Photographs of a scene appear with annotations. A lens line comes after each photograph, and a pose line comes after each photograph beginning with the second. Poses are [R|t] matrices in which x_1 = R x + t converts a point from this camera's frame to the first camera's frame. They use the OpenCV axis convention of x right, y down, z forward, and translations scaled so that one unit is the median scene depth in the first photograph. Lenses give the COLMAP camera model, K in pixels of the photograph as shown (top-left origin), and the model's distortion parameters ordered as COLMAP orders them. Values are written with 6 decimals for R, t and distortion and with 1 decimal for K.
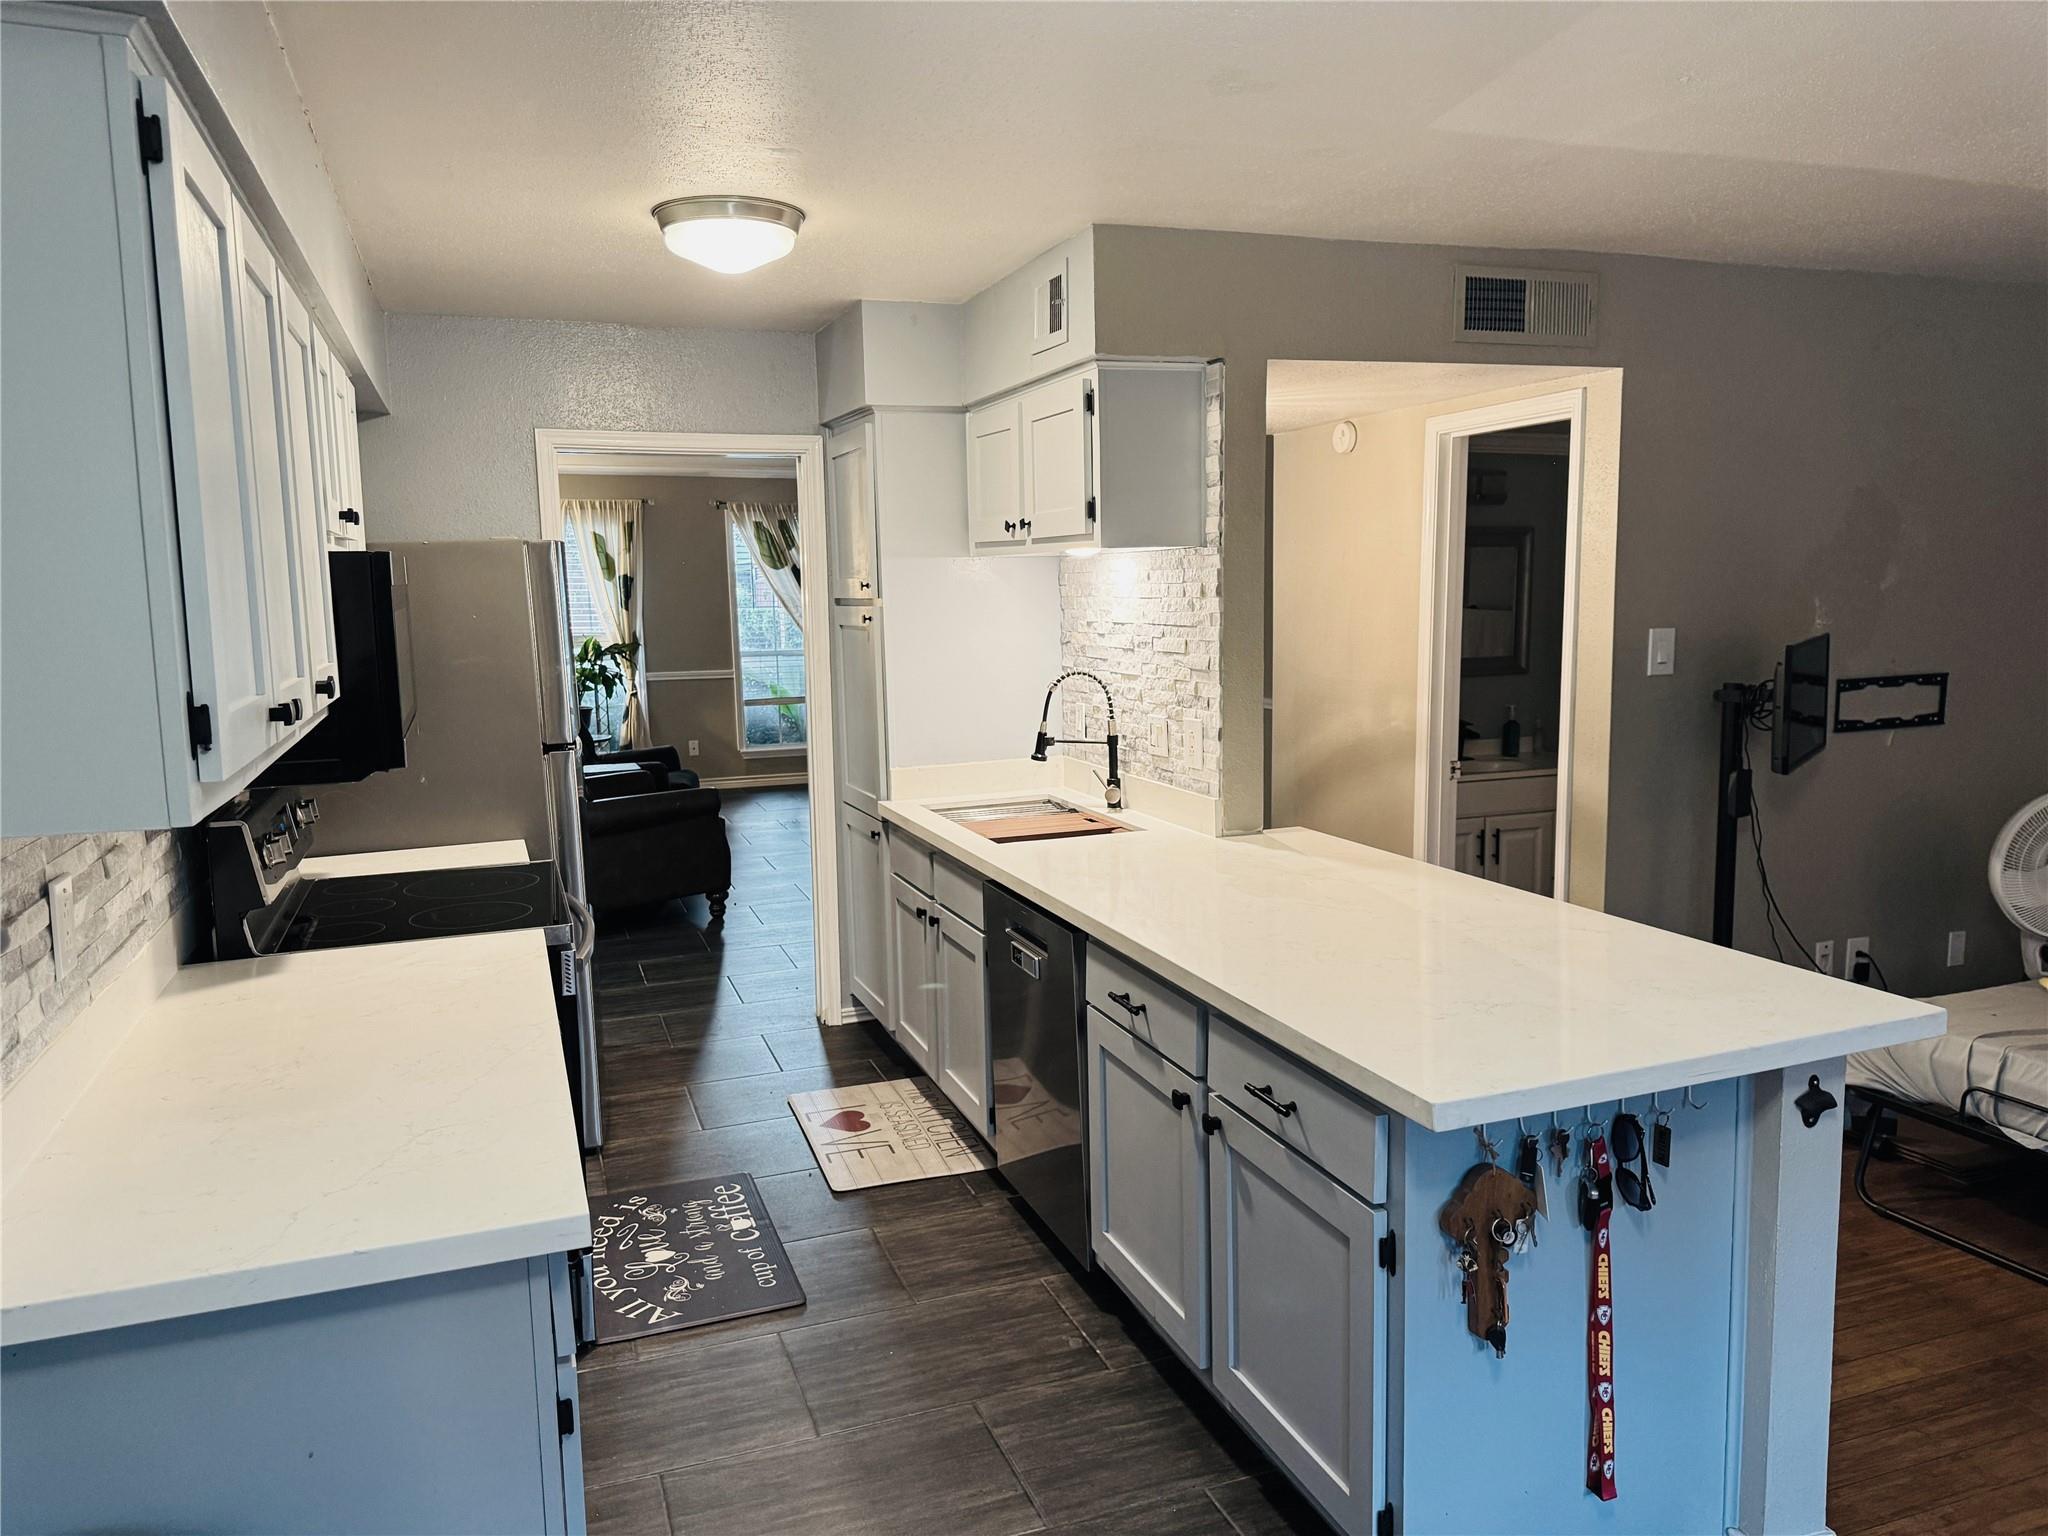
lens RADIAL K [[1441.3, 0, 1034.2], [0, 1441.3, 765.2], [0, 0, 1]] dist [0.047932, -0.004800]
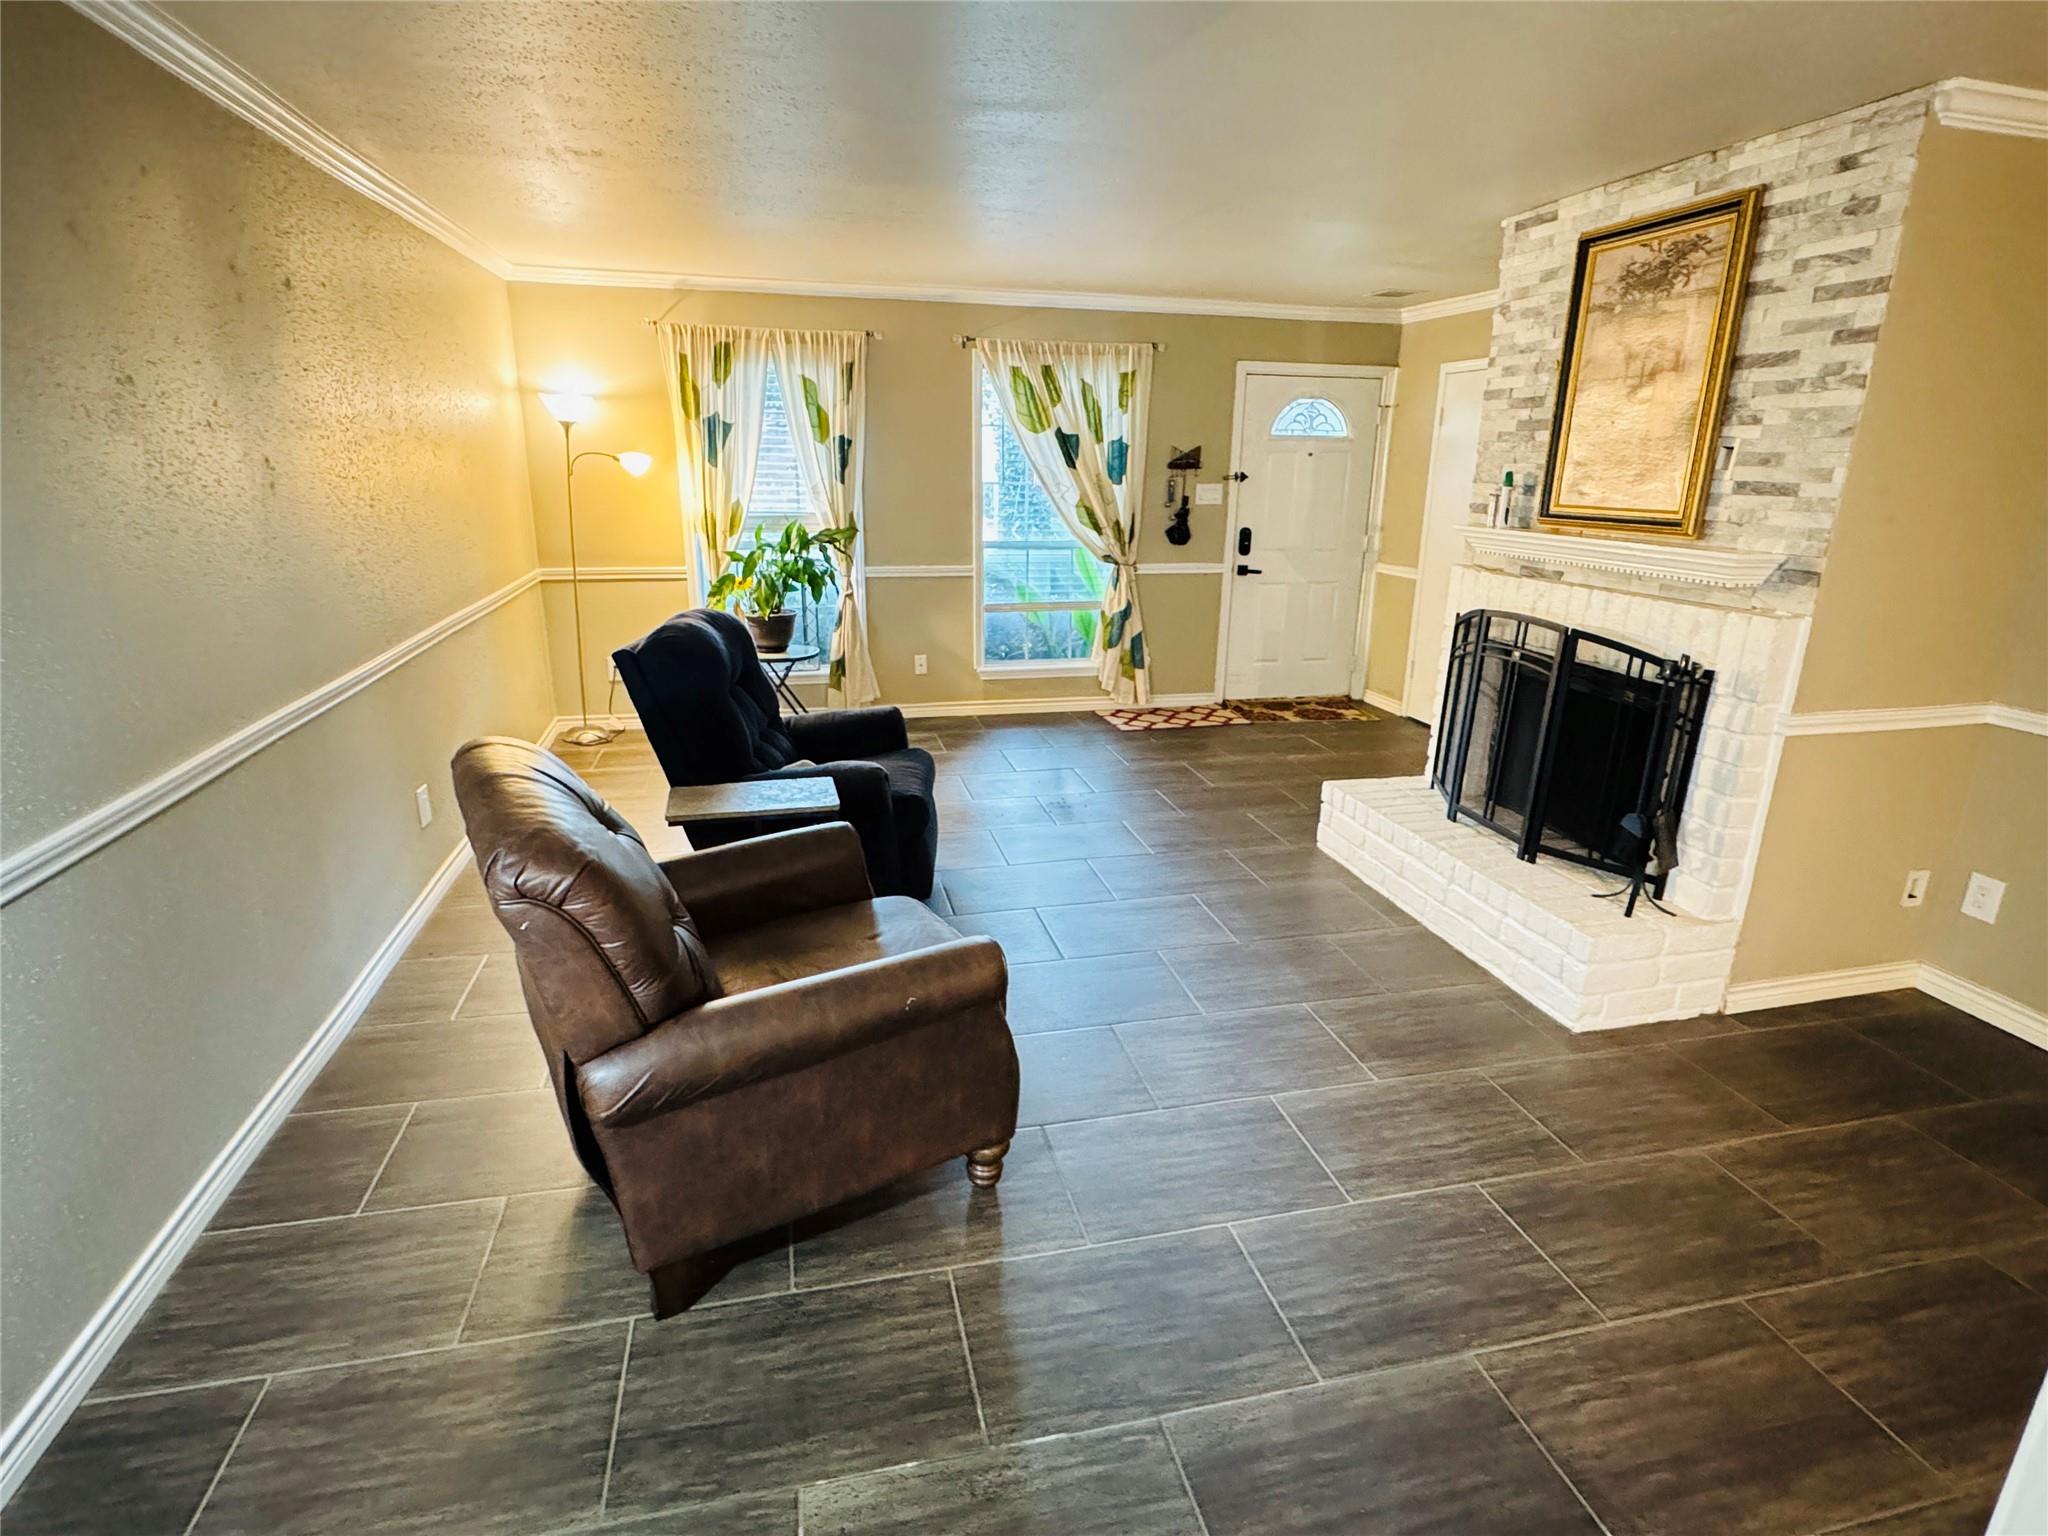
lens RADIAL K [[1016.3, 0, 1013.9], [0, 1016.3, 774.8], [0, 0, 1]] dist [-0.013759, -0.000237]
pose [[0.990406, 0.069697, -0.119326, -0.120976], [-0.047850, 0.983042, 0.177027, -0.056889], [0.129641, -0.169619, 0.976946, 0.476811]]
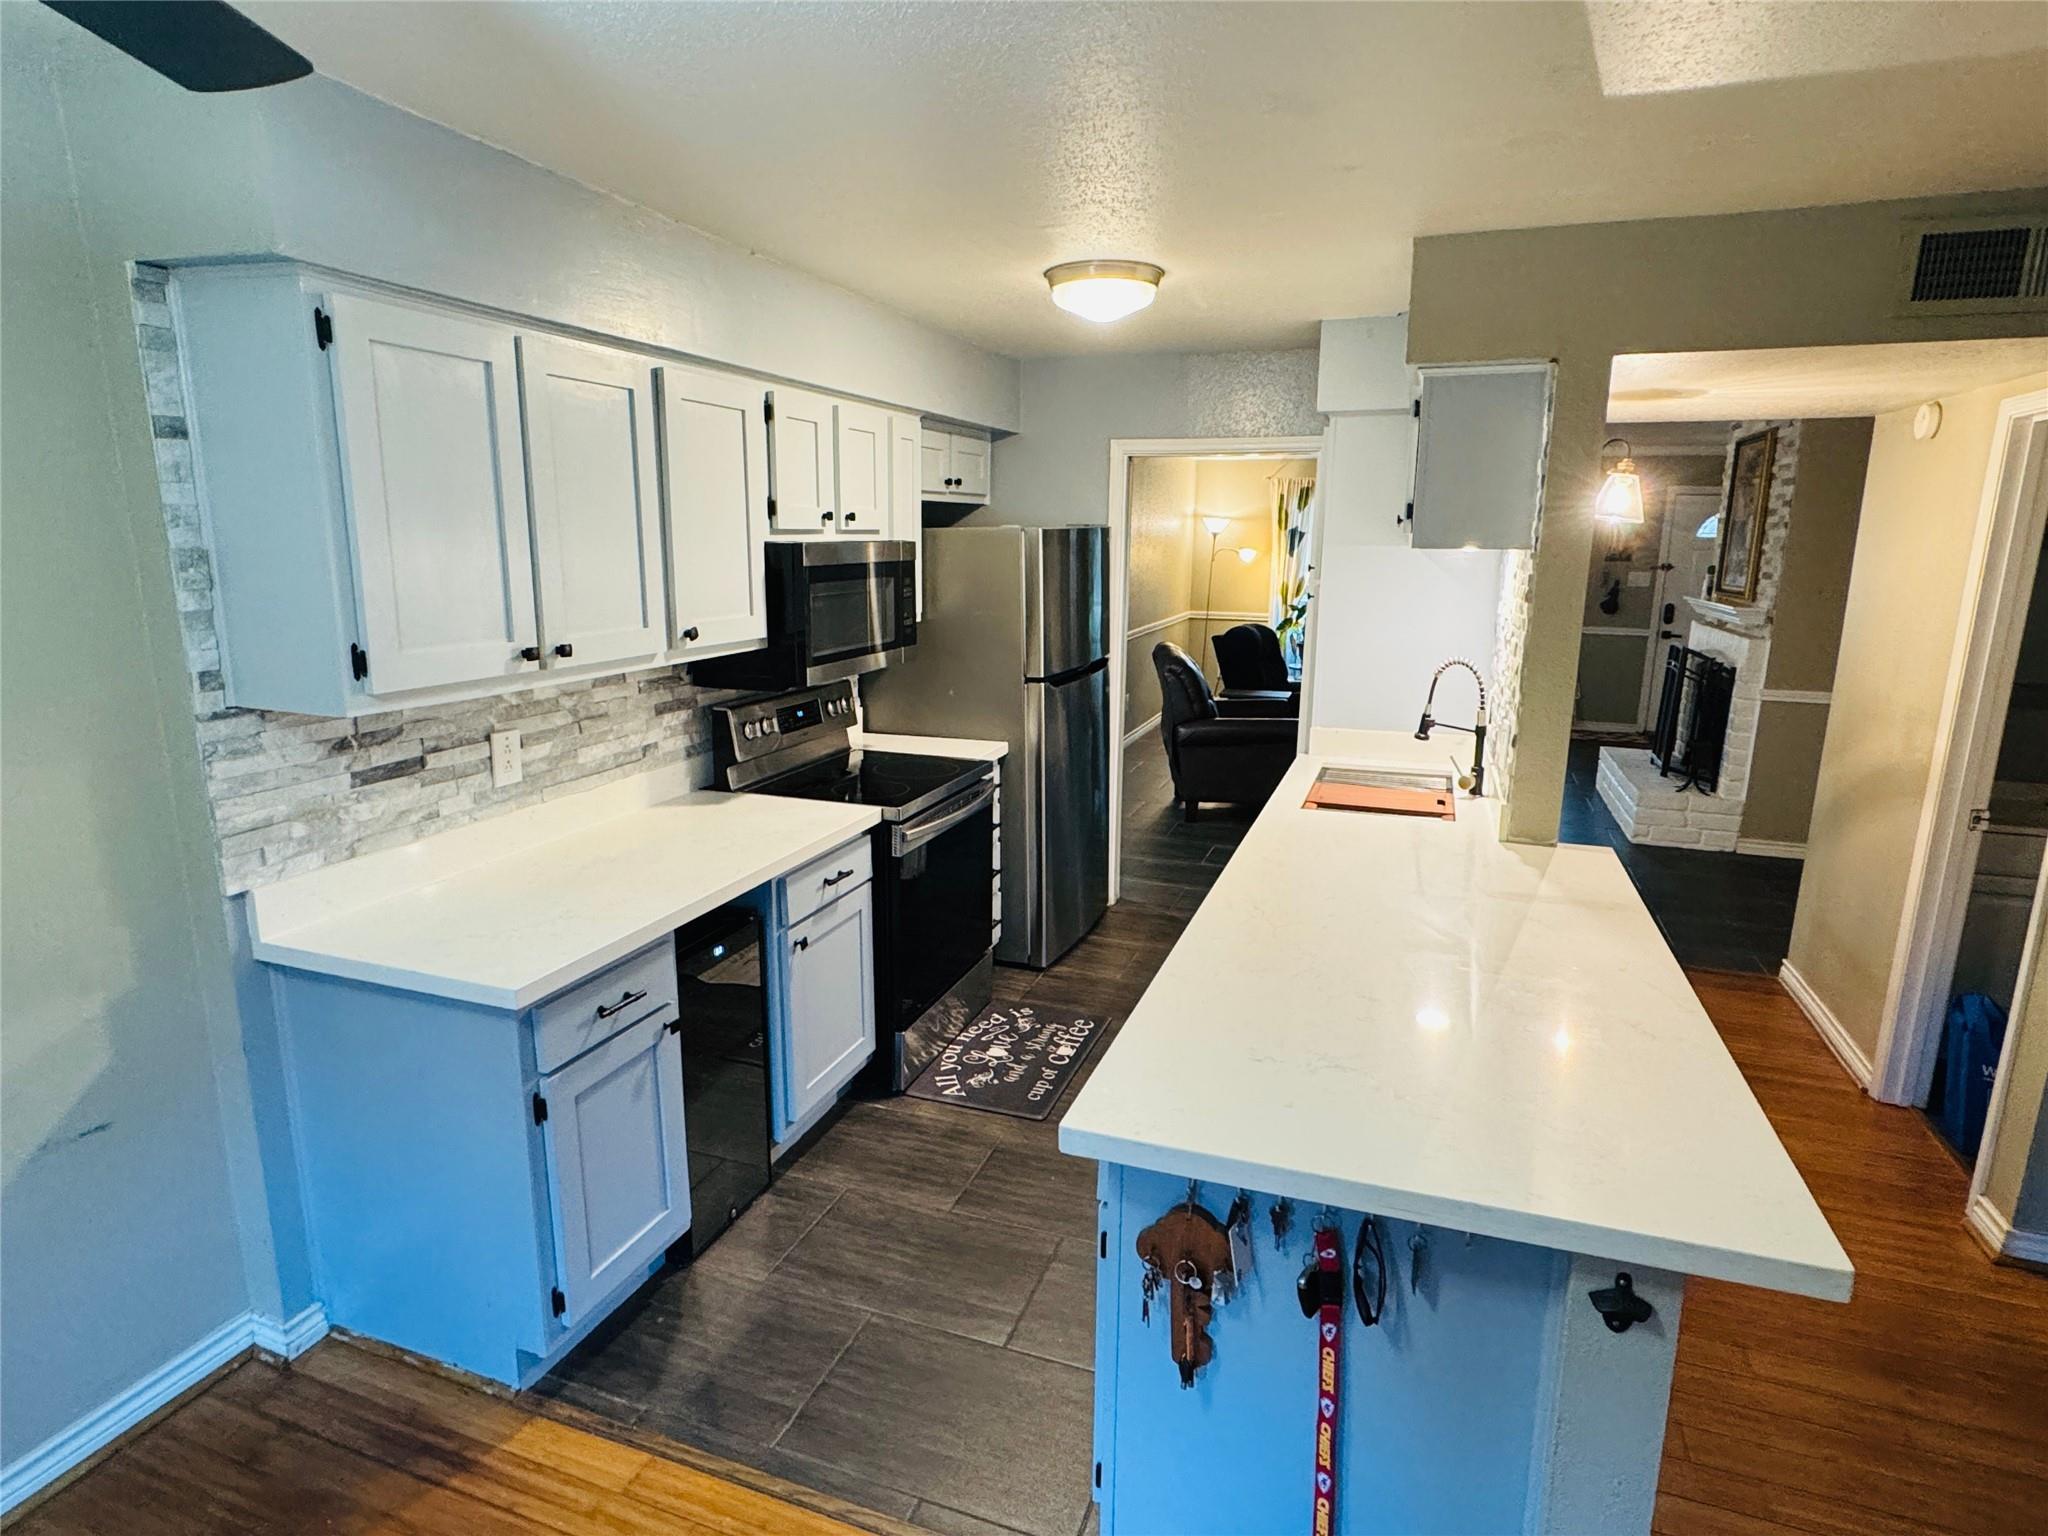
lens RADIAL K [[1119.0, 0, 1031.3], [0, 1119.0, 766.7], [0, 0, 1]] dist [-0.000484, -0.002097]
pose [[0.757897, 0.161174, -0.632151, 0.141130], [-0.109020, 0.986665, 0.120856, -0.023437], [0.643201, -0.022679, 0.765362, 0.071805]]
